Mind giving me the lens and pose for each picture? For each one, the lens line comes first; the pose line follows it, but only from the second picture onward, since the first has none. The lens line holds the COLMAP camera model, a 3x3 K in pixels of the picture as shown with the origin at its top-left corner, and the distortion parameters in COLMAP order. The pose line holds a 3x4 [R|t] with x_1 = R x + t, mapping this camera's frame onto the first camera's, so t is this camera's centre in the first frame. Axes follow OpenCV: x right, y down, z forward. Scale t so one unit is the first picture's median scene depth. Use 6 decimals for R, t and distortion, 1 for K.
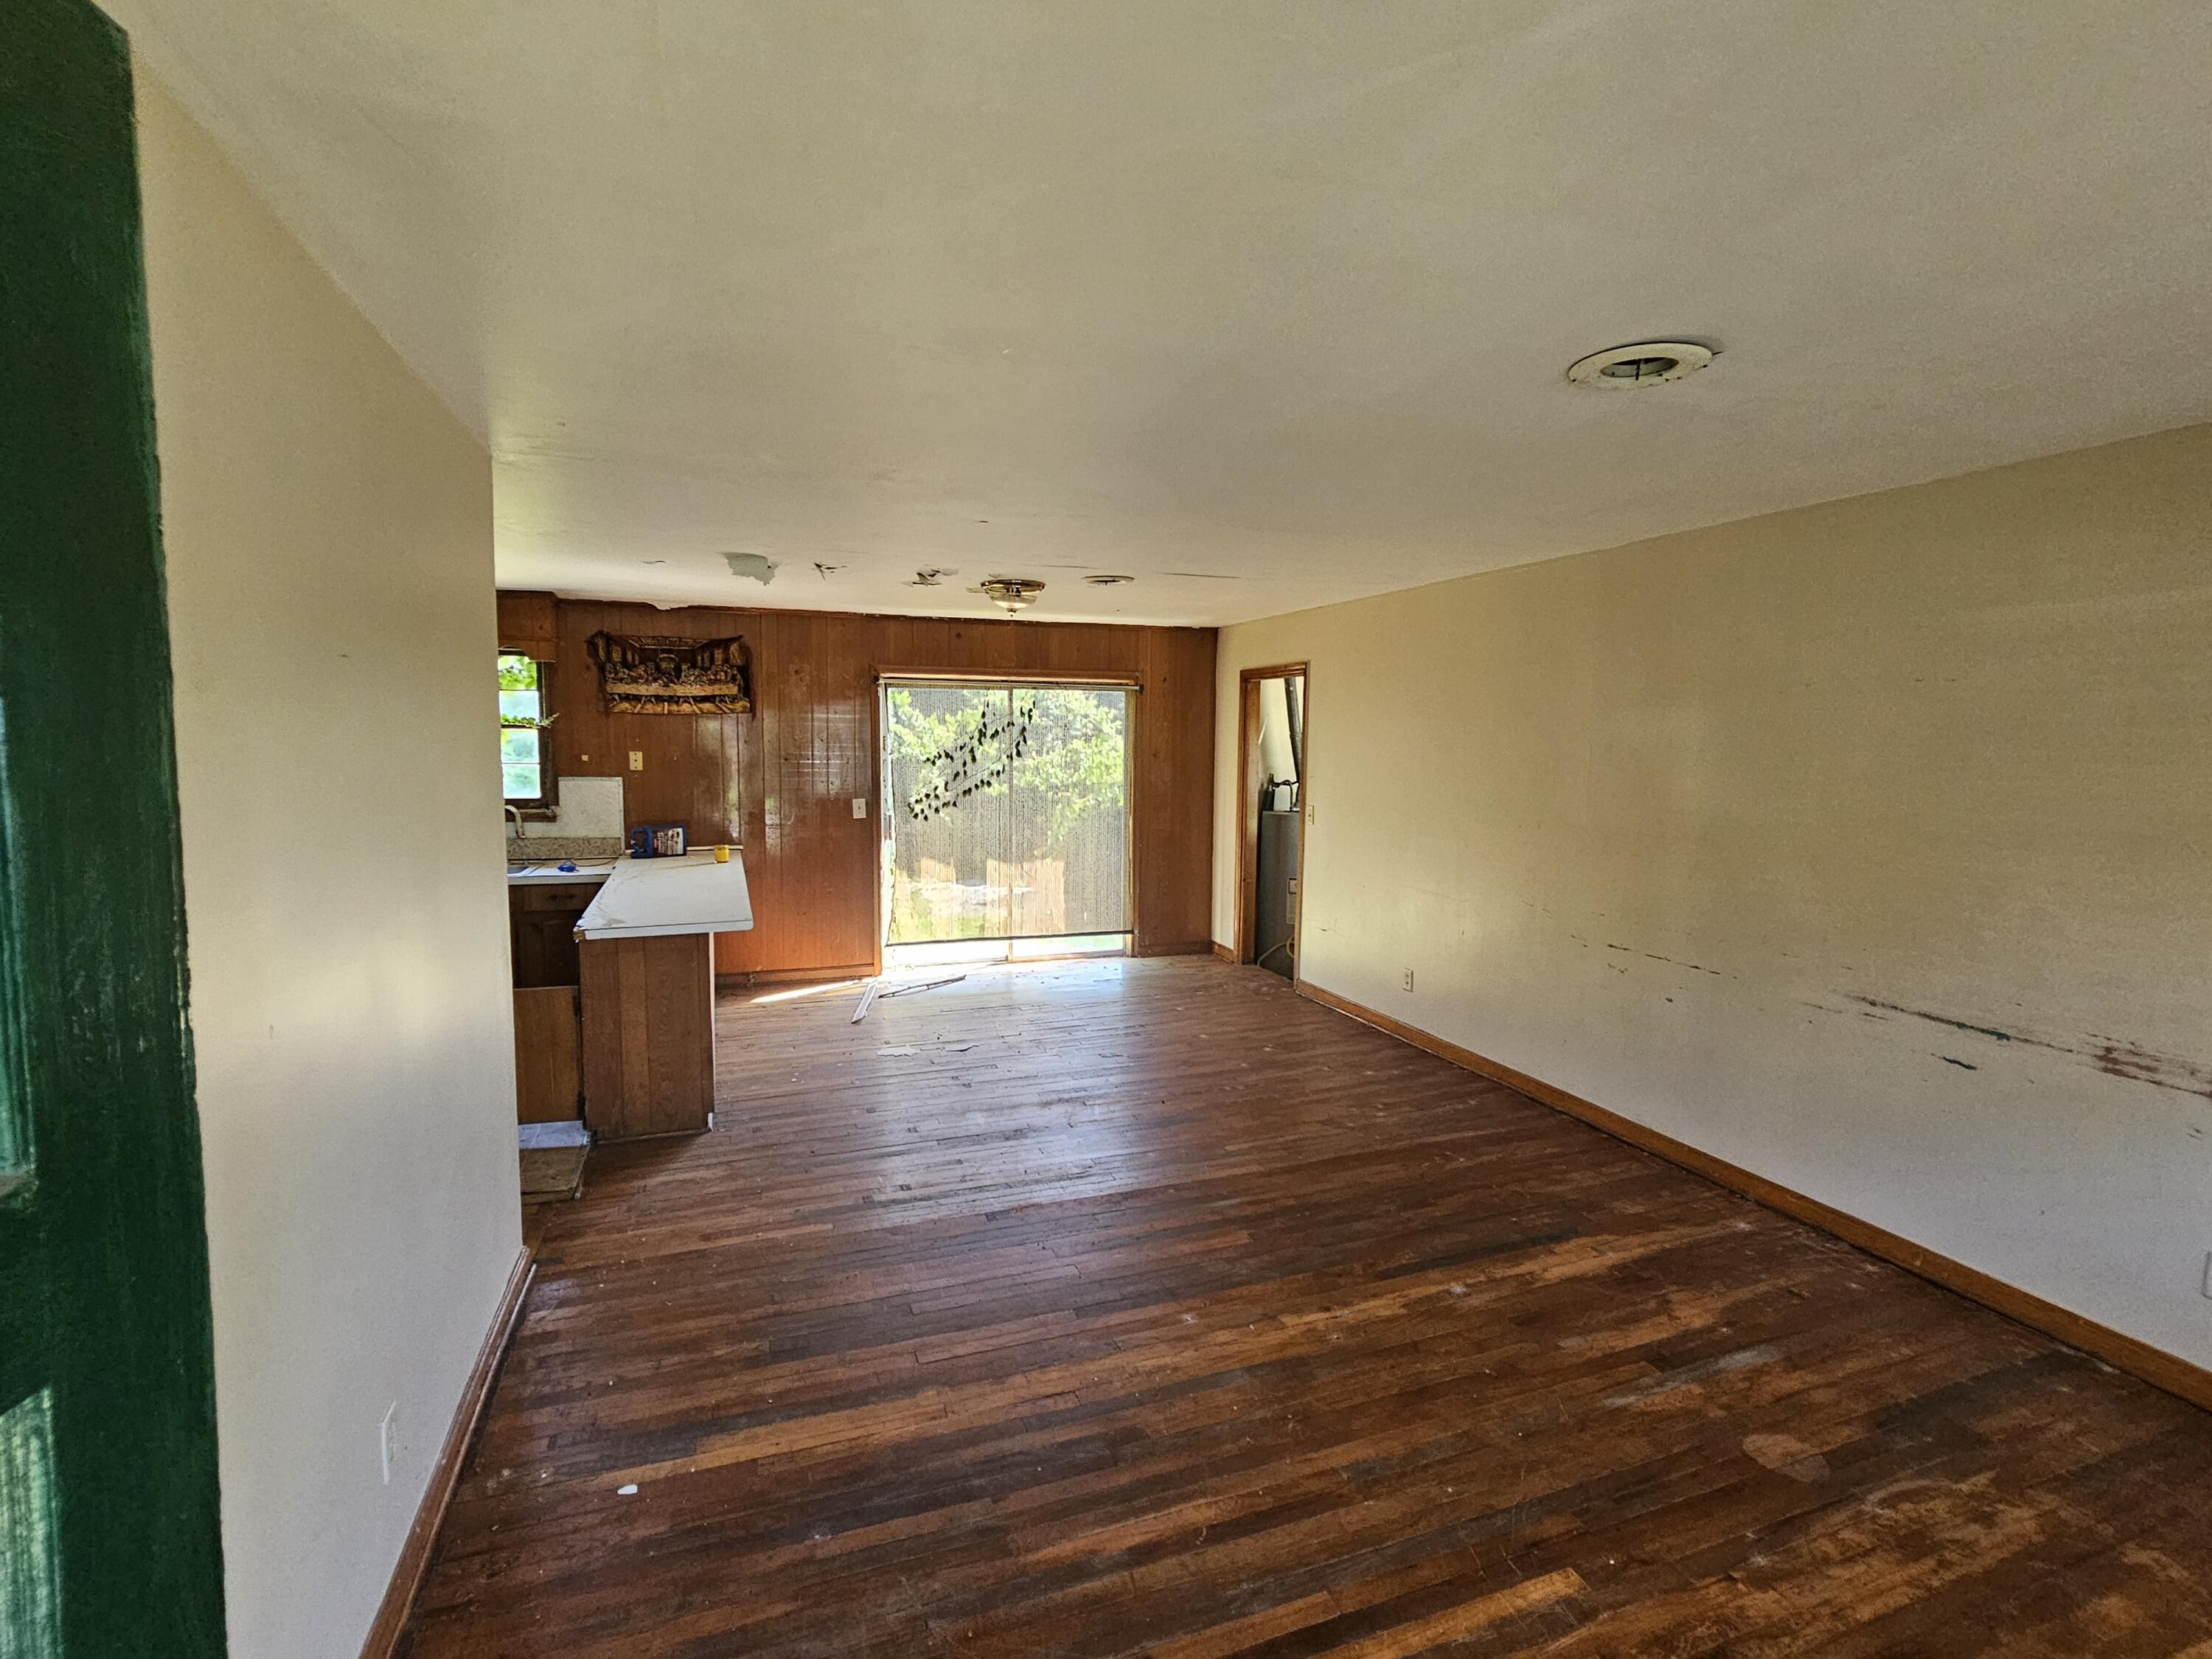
lens RADIAL K [[1026.1, 0, 1097.1], [0, 1026.1, 812.6], [0, 0, 1]] dist [-0.002573, 0.000929]
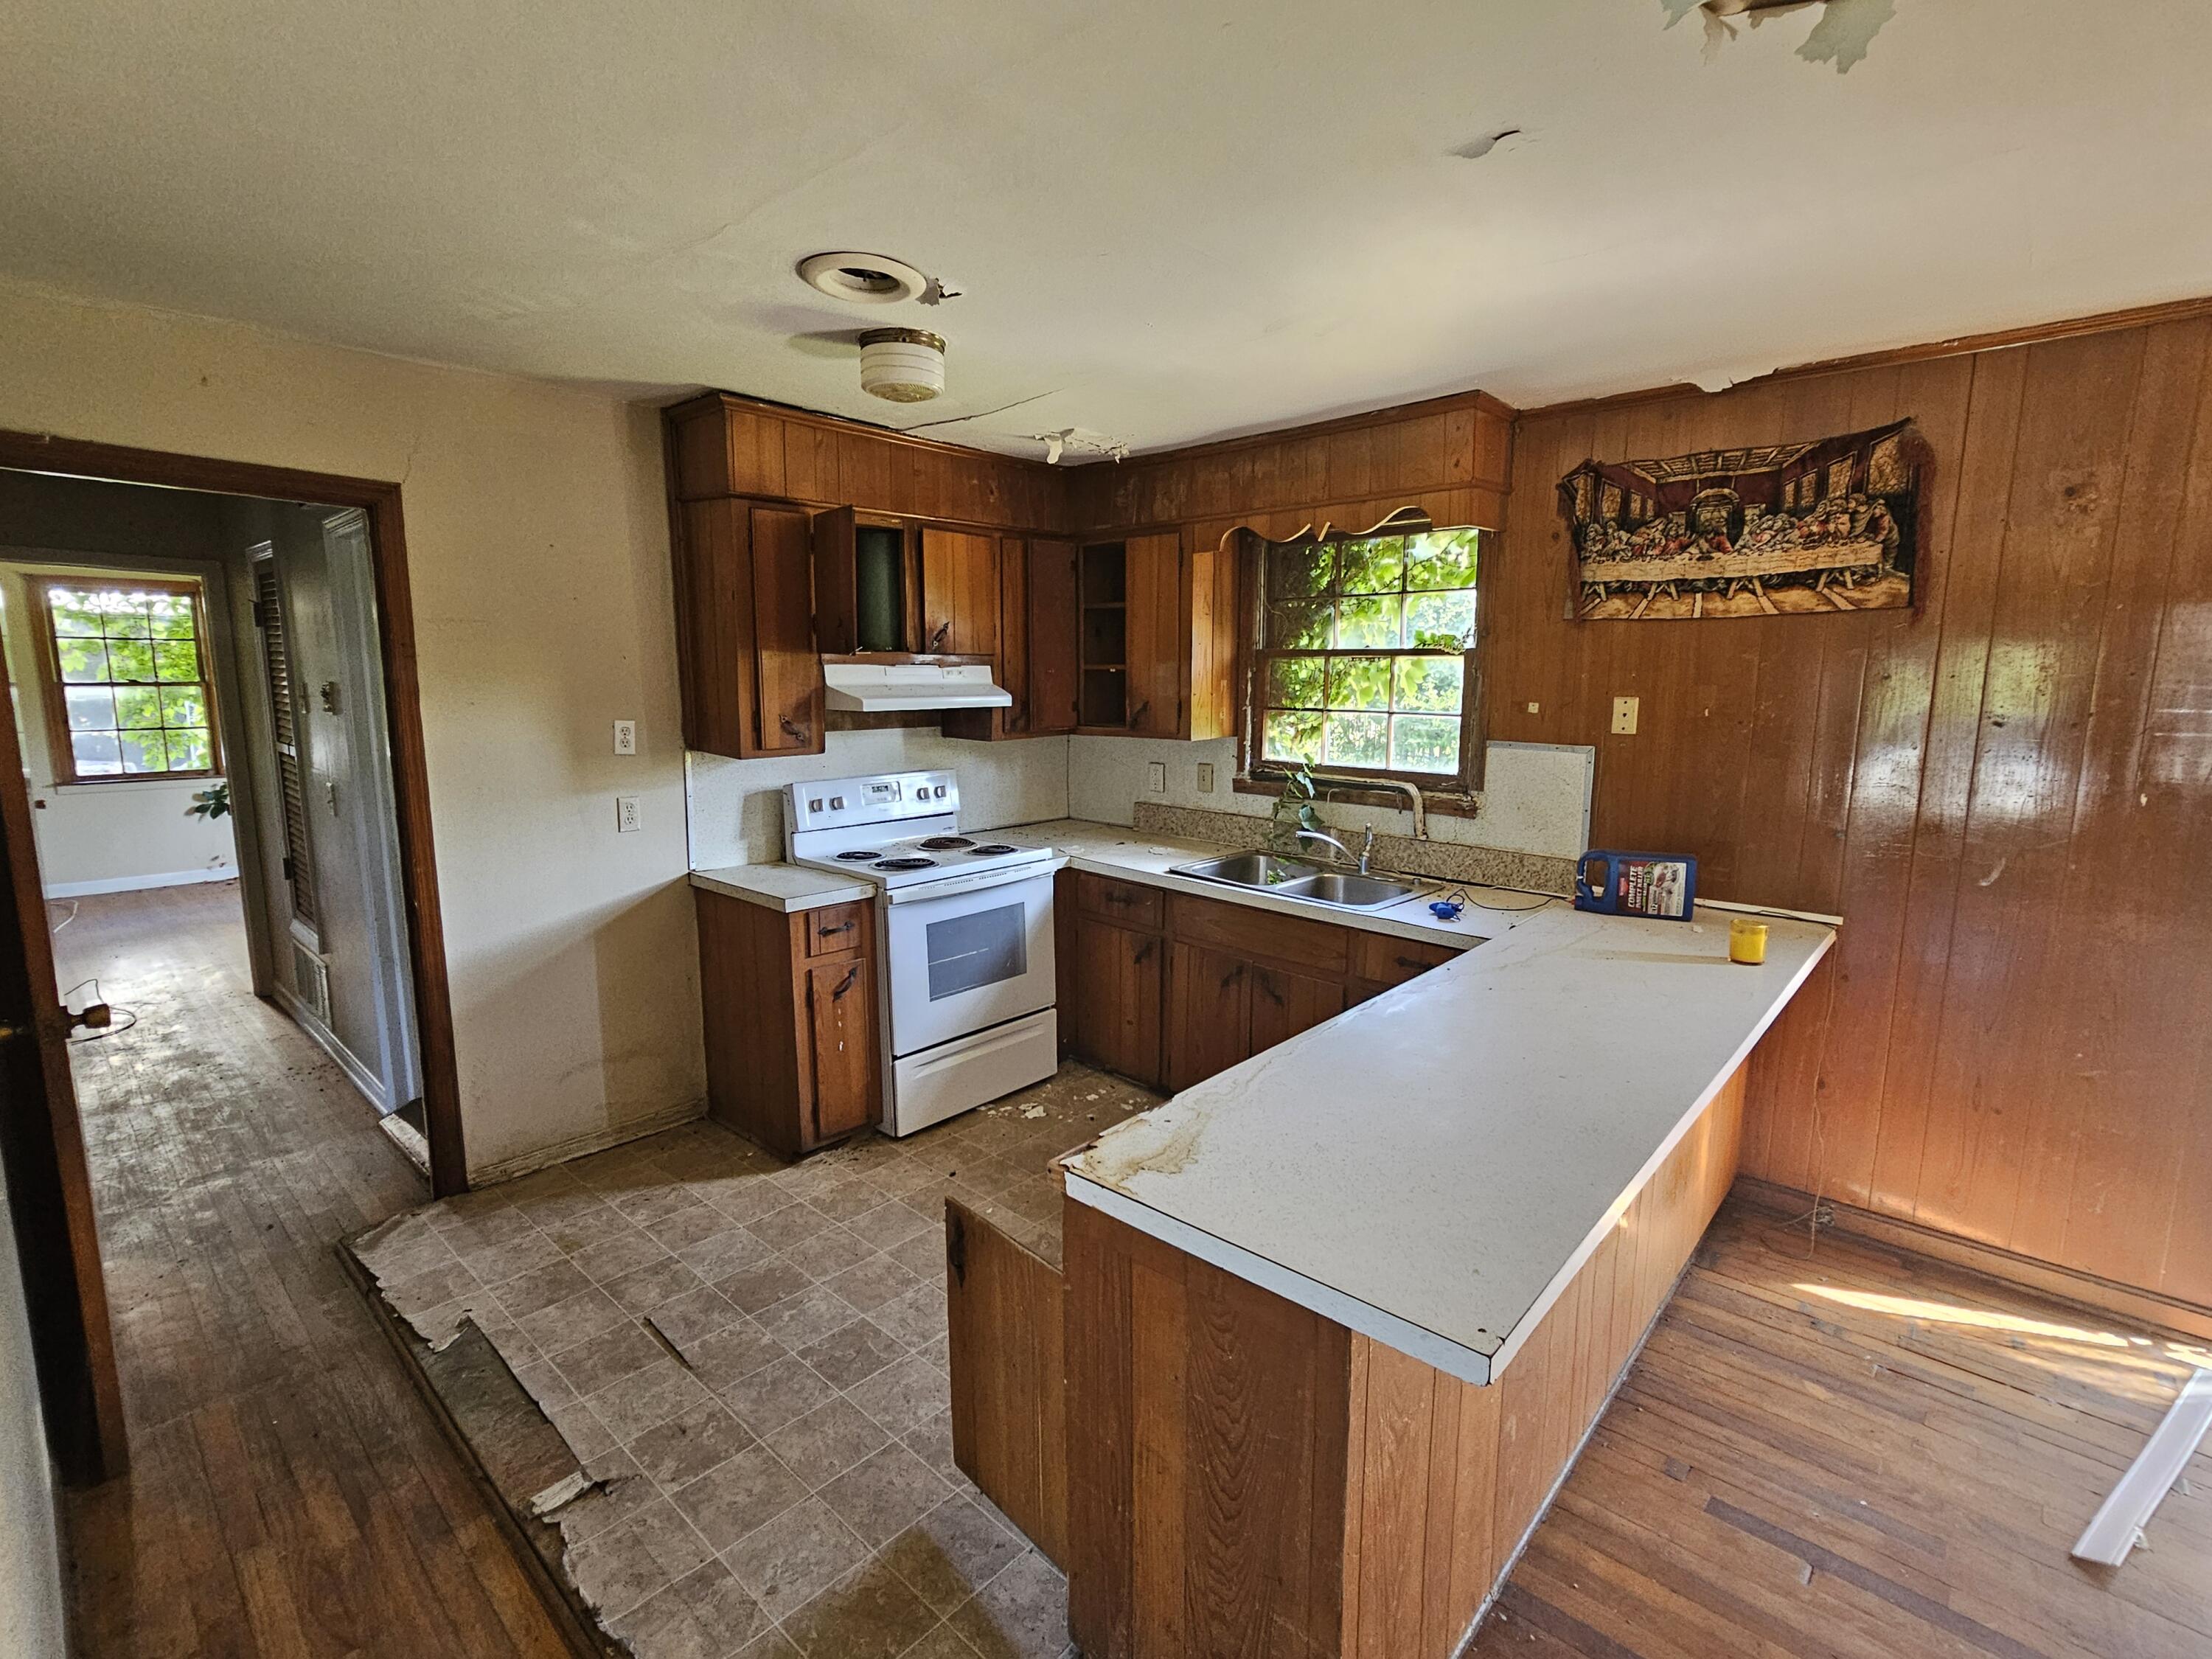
lens RADIAL K [[1026.1, 0, 1106.0], [0, 1026.1, 829.6], [0, 0, 1]] dist [-0.002573, 0.000929]
pose [[0.461597, 0.128742, -0.877698, -0.117610], [-0.069799, 0.991616, 0.108743, -0.032172], [0.884340, 0.011067, 0.466713, 0.541885]]
